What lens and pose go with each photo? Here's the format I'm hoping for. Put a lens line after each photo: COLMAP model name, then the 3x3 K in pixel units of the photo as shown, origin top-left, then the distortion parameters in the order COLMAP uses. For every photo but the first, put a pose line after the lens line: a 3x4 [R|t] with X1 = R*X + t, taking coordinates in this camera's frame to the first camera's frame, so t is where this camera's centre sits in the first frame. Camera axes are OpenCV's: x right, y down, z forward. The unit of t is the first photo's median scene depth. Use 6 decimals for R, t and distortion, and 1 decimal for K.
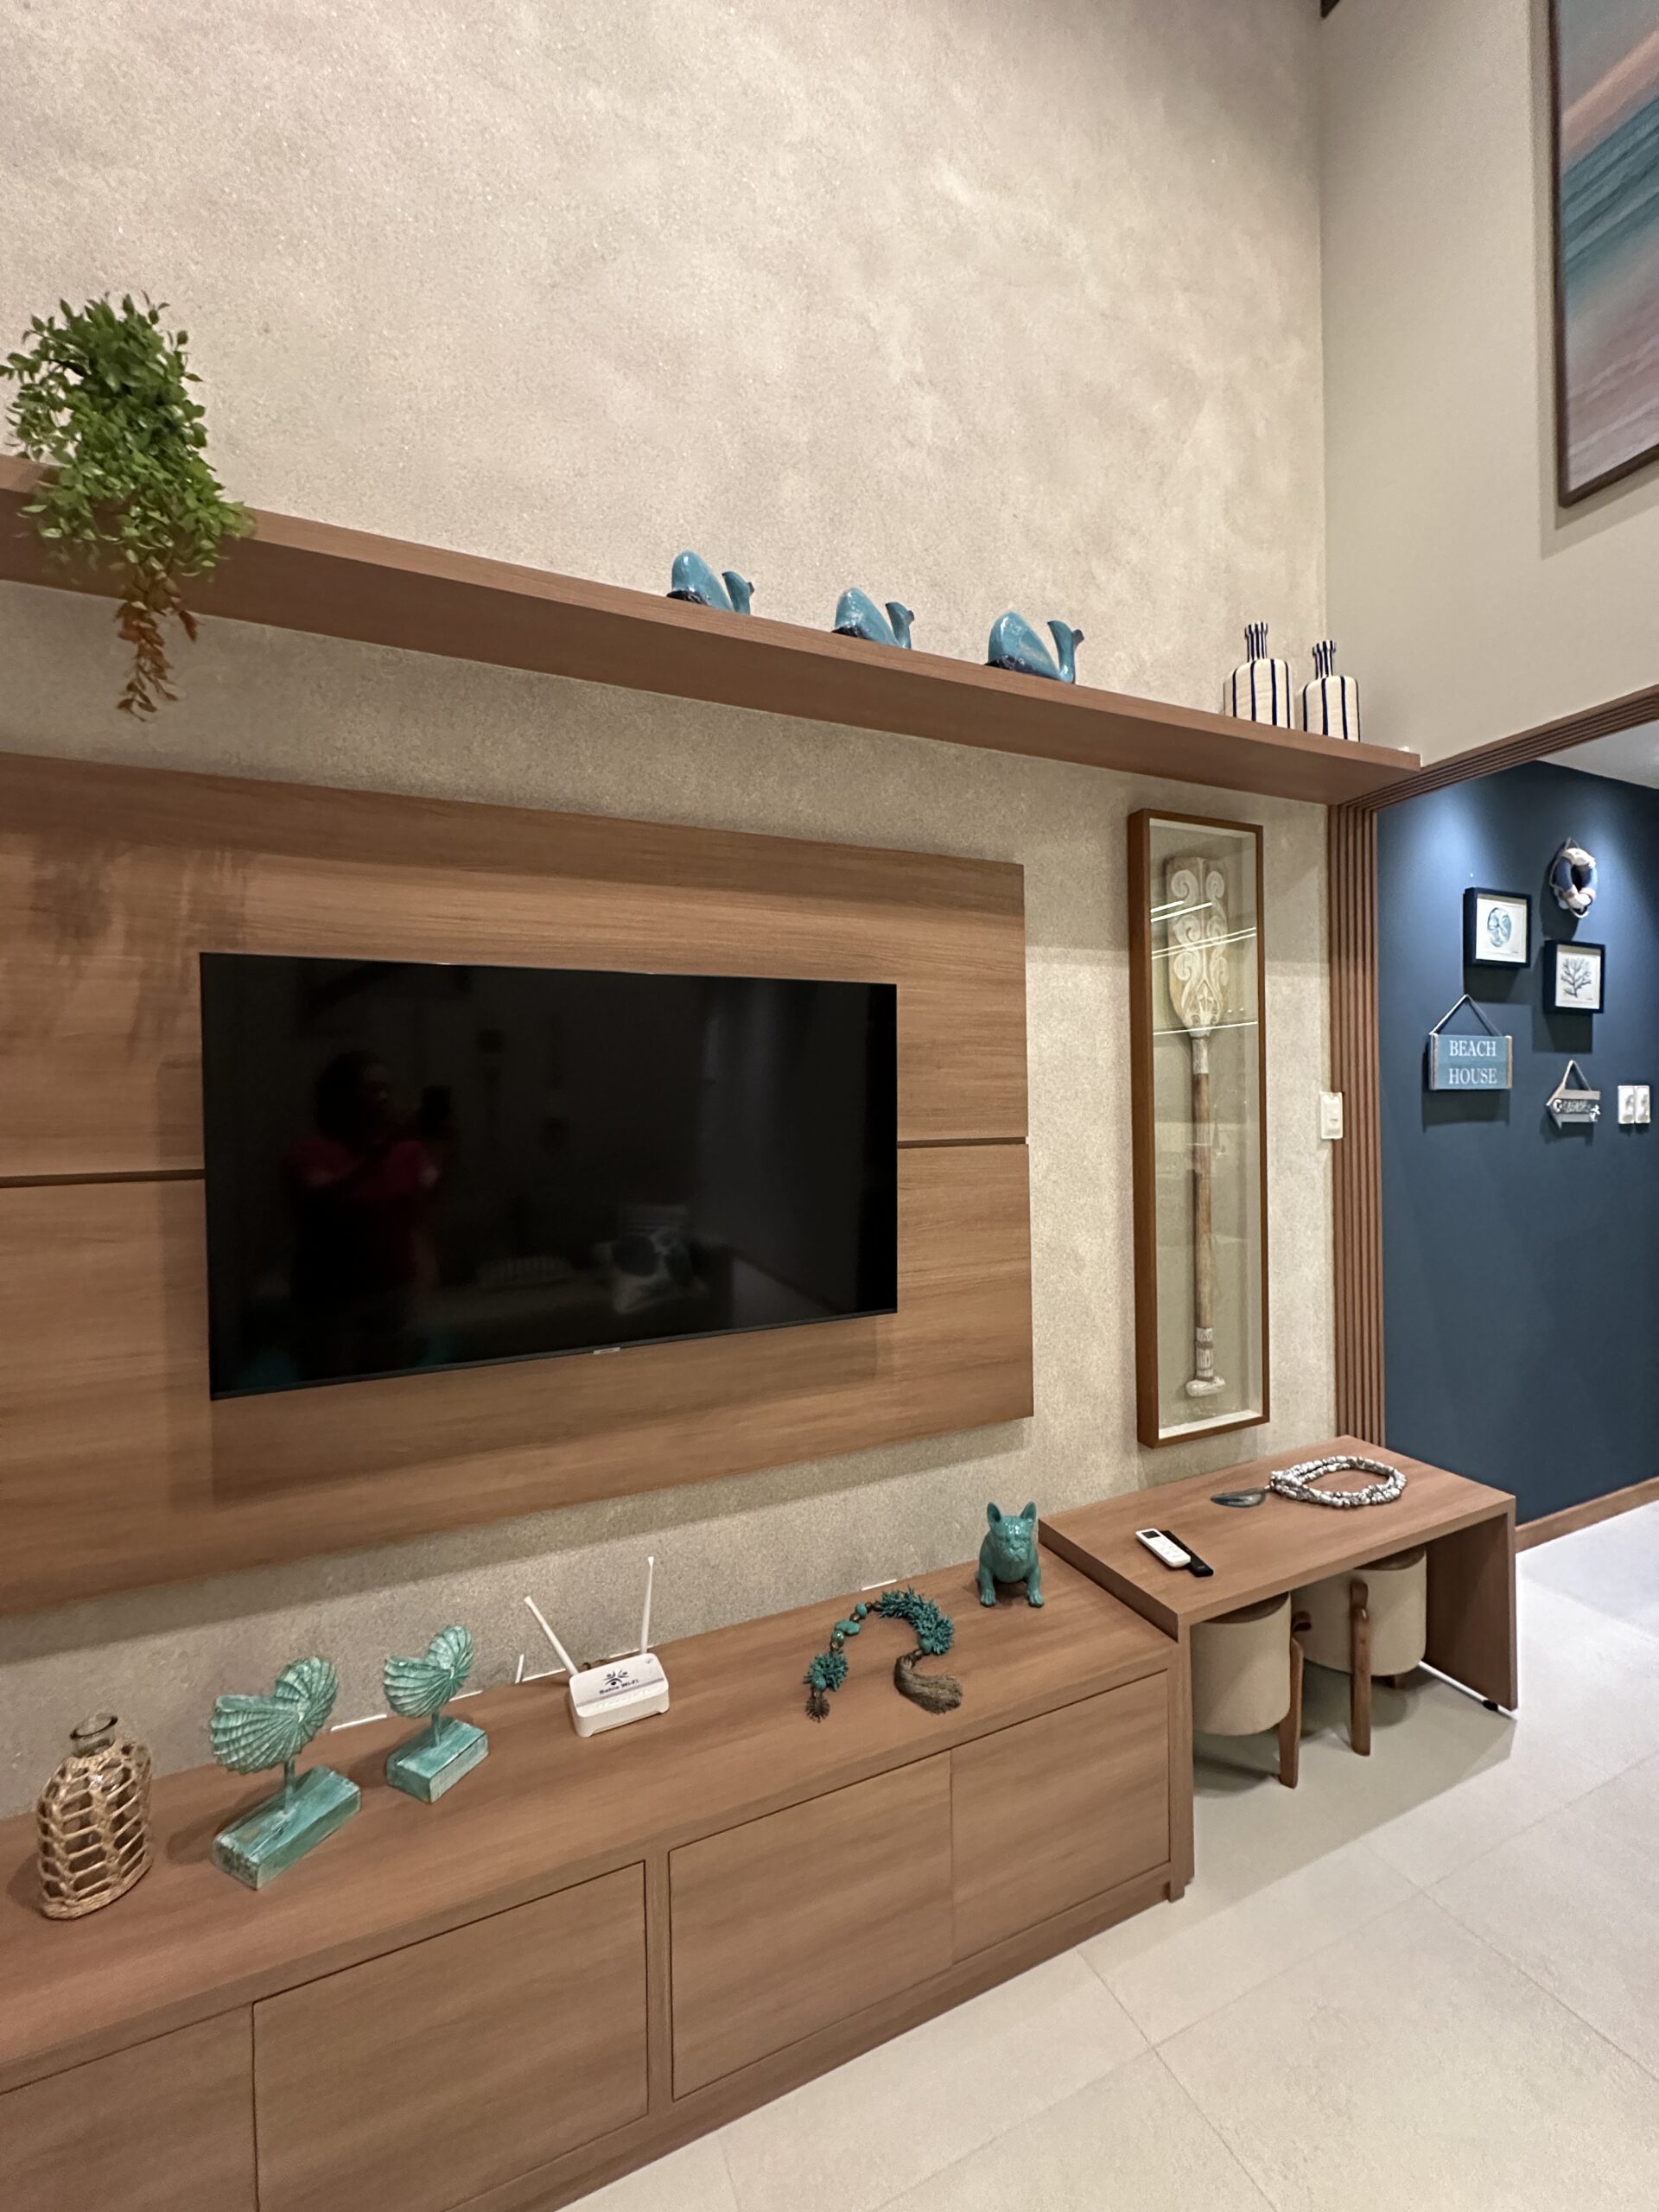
lens RADIAL K [[887.7, 0, 833.4], [0, 887.7, 1106.6], [0, 0, 1]] dist [-0.002068, -0.000200]
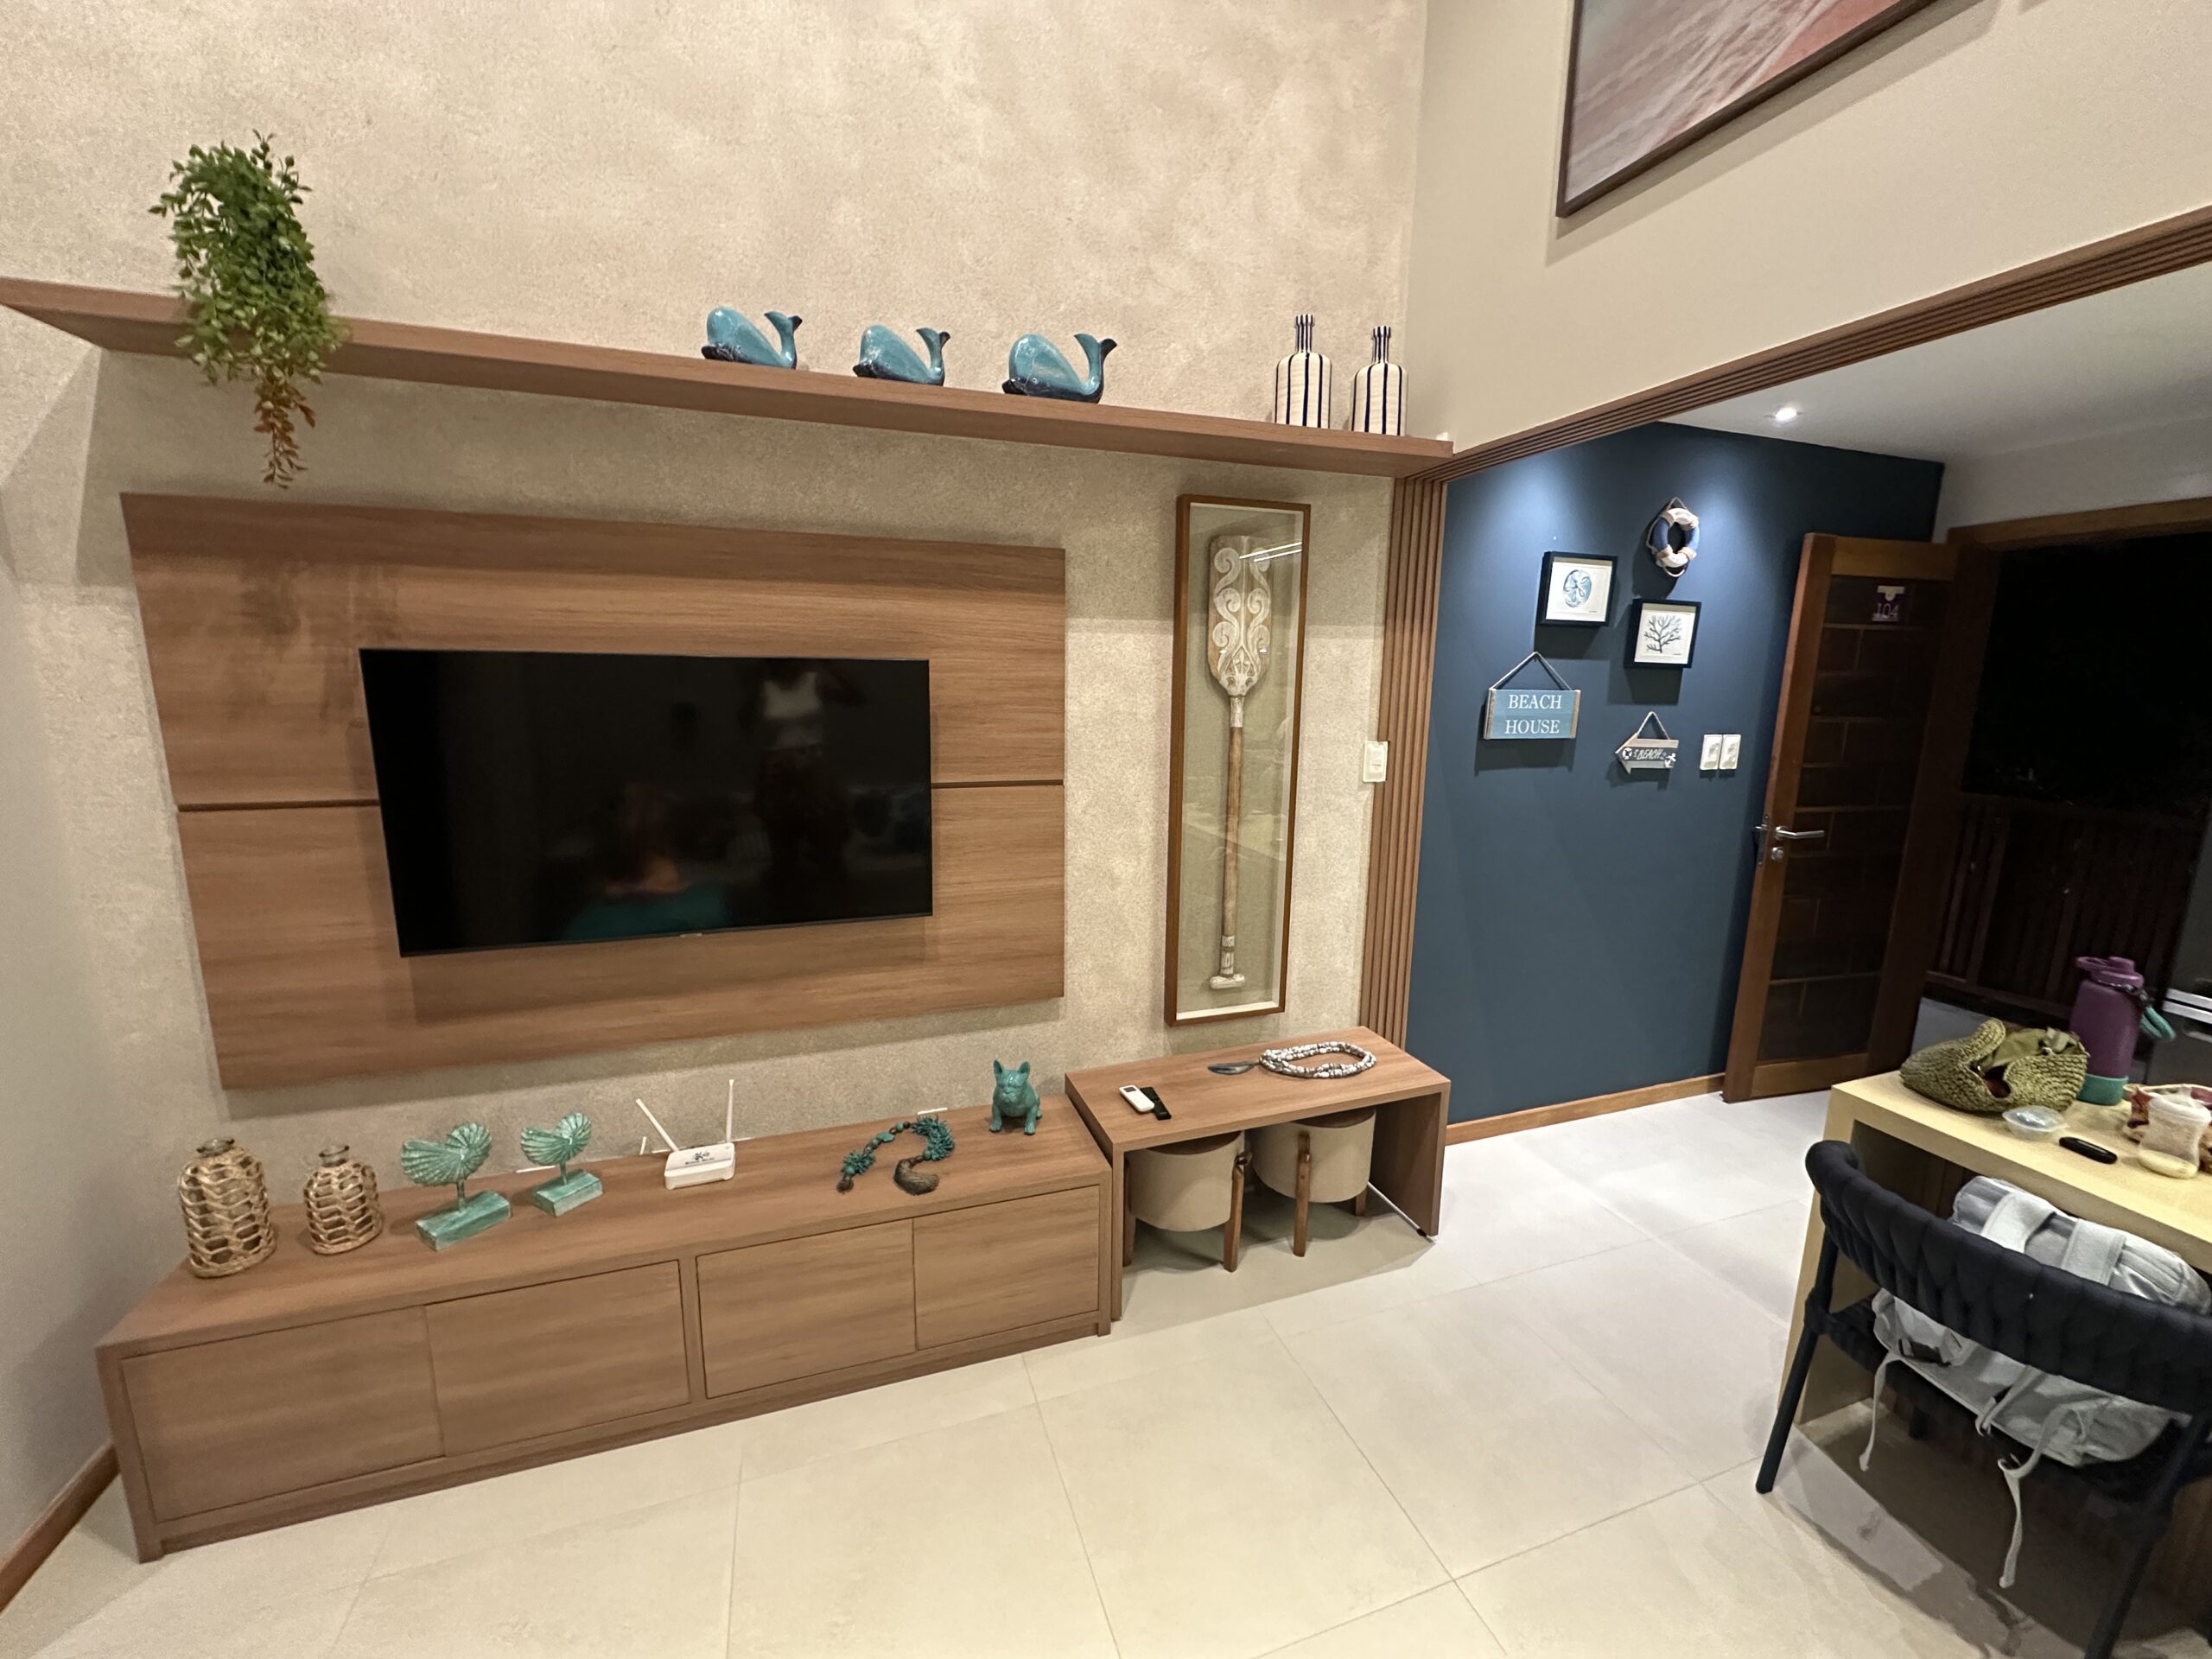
lens RADIAL K [[885.9, 0, 1107.1], [0, 885.9, 828.0], [0, 0, 1]] dist [-0.003161, 0.000753]
pose [[0.996326, 0.044415, -0.073229, 0.375026], [-0.031371, 0.984855, 0.170516, -0.111480], [0.079693, -0.167592, 0.982630, -0.210210]]
